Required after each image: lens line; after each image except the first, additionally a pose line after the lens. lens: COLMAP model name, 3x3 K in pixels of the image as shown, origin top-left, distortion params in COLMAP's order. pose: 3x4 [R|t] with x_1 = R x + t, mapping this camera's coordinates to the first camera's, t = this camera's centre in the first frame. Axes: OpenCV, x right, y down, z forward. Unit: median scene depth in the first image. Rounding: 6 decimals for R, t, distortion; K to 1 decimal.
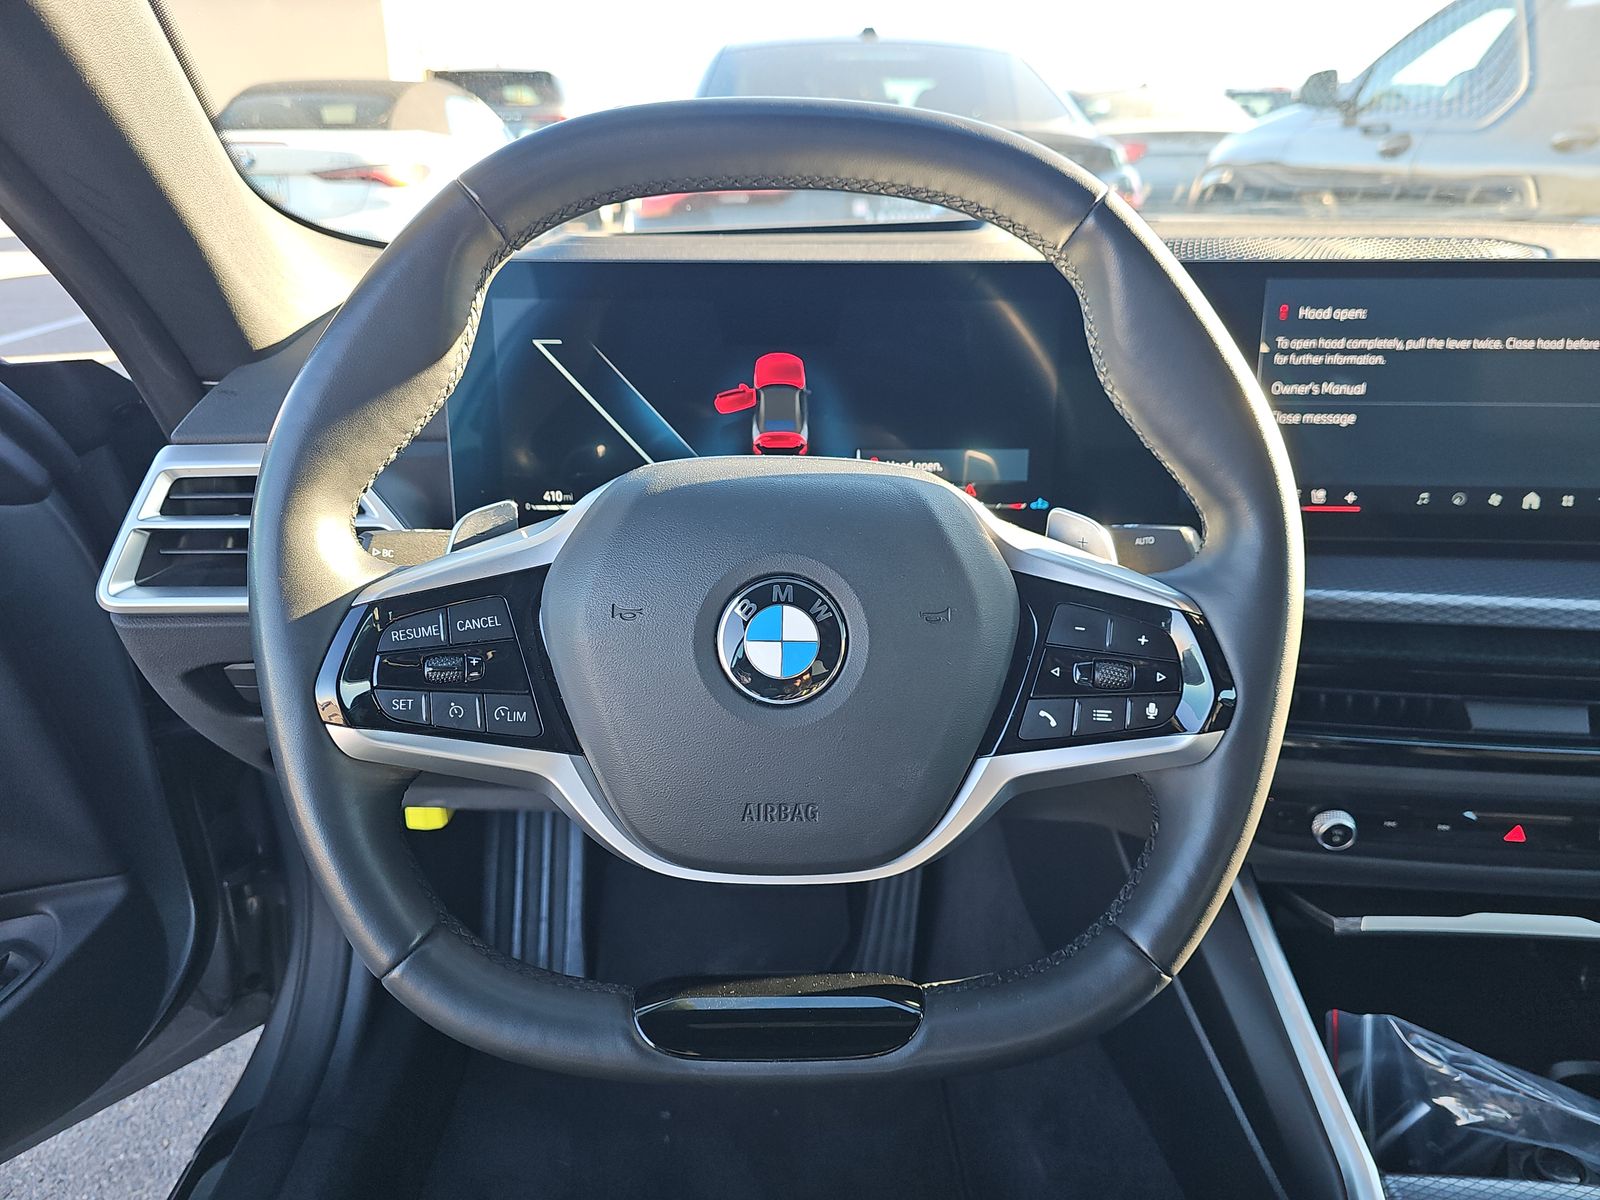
lens RADIAL K [[1059.3, 0, 806.7], [0, 1059.3, 601.0], [0, 0, 1]] dist [0.011328, -0.010635]
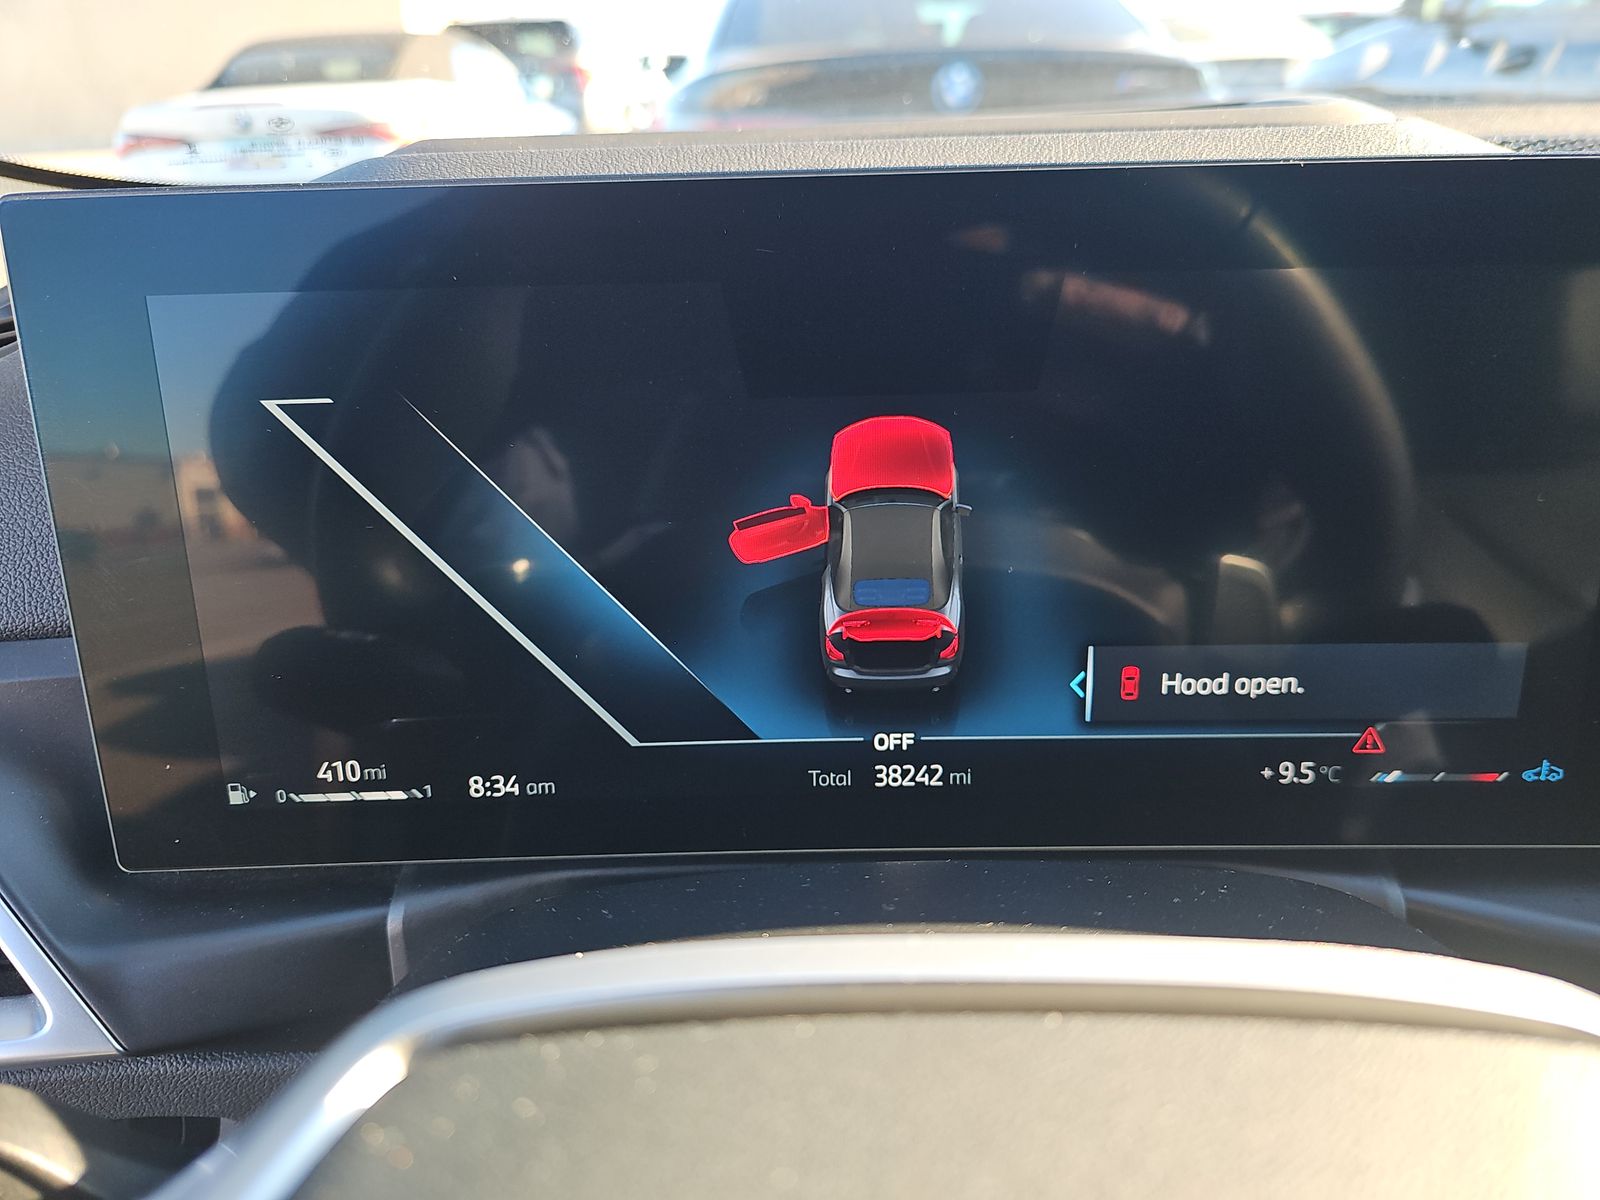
lens RADIAL K [[1059.3, 0, 798.7], [0, 1059.3, 600.9], [0, 0, 1]] dist [0.011328, -0.010635]
pose [[0.998961, -0.013585, -0.043493, -0.051796], [0.015231, 0.999171, 0.037746, -0.214970], [0.042944, -0.038370, 0.998340, 0.727027]]
